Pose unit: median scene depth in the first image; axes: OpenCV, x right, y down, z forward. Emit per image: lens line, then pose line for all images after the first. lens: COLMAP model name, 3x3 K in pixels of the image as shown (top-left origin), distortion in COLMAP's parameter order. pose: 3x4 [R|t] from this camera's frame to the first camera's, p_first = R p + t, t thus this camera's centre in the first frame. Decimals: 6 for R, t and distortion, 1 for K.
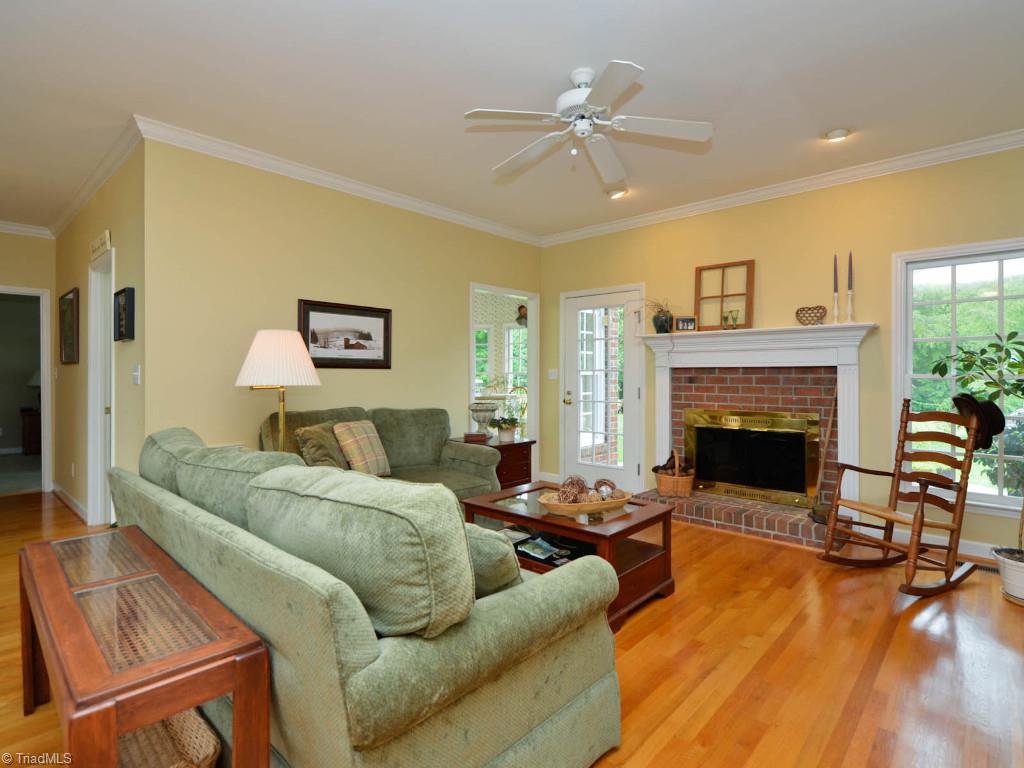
lens RADIAL K [[512.5, 0, 515.3], [0, 512.5, 374.5], [0, 0, 1]] dist [-0.001570, -0.002437]
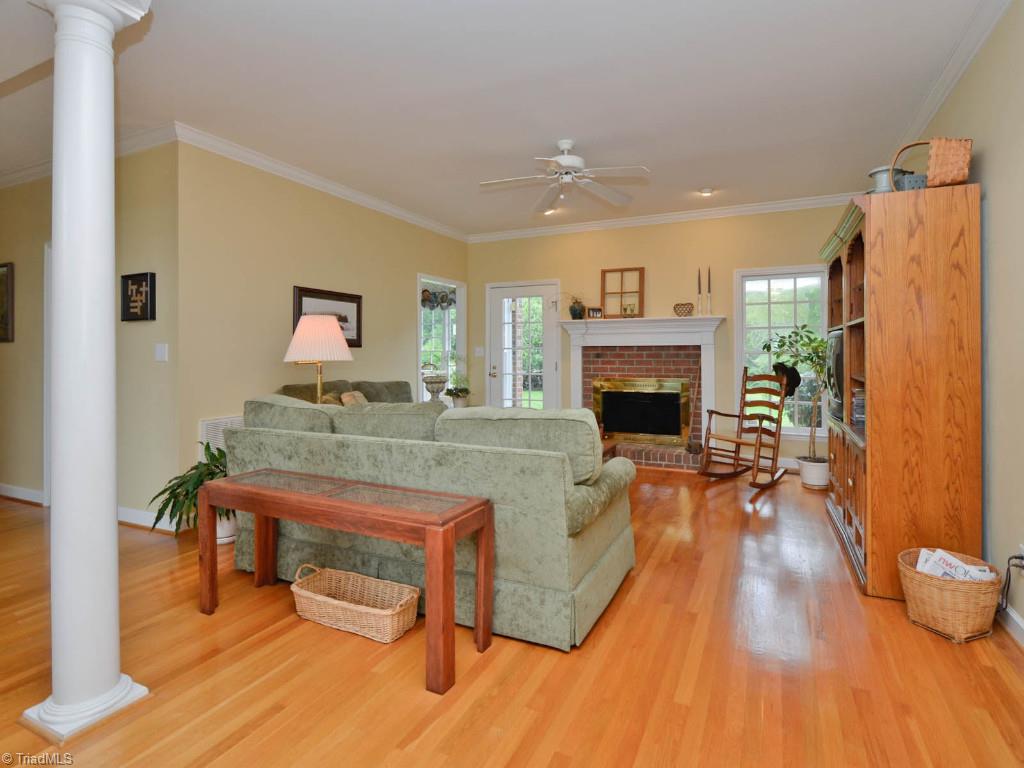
lens RADIAL K [[512.5, 0, 509.7], [0, 512.5, 350.1], [0, 0, 1]] dist [-0.001570, -0.002437]
pose [[0.959525, -0.002031, 0.281617, -0.270227], [0.003775, 0.999977, -0.005652, 0.003190], [-0.281599, 0.006486, 0.959510, -0.212545]]
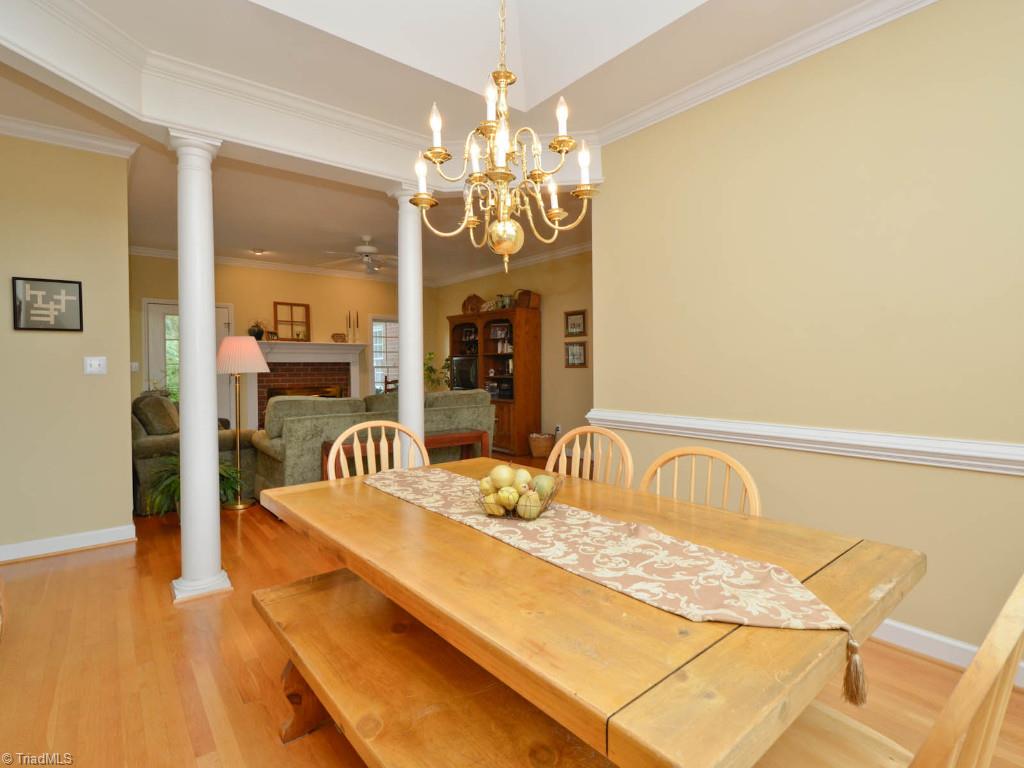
lens RADIAL K [[512.5, 0, 531.2], [0, 512.5, 376.4], [0, 0, 1]] dist [-0.001570, -0.002437]
pose [[0.110412, -0.021750, 0.993648, -1.333054], [0.008793, 0.999743, 0.020906, 0.003842], [-0.993847, 0.006429, 0.110575, -0.001513]]
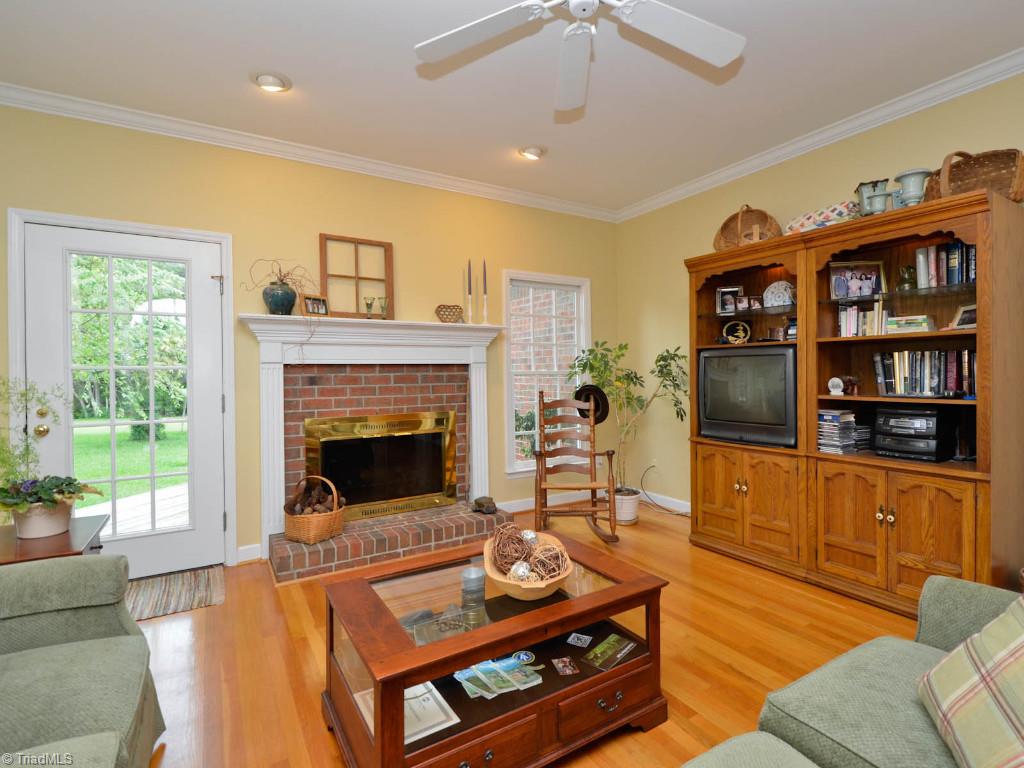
lens RADIAL K [[512.5, 0, 515.1], [0, 512.5, 376.4], [0, 0, 1]] dist [-0.001570, -0.002437]
pose [[0.278353, -0.009552, 0.960431, -0.339377], [0.011056, 0.999916, 0.006740, 0.002789], [-0.960415, 0.008742, 0.278436, 0.567526]]
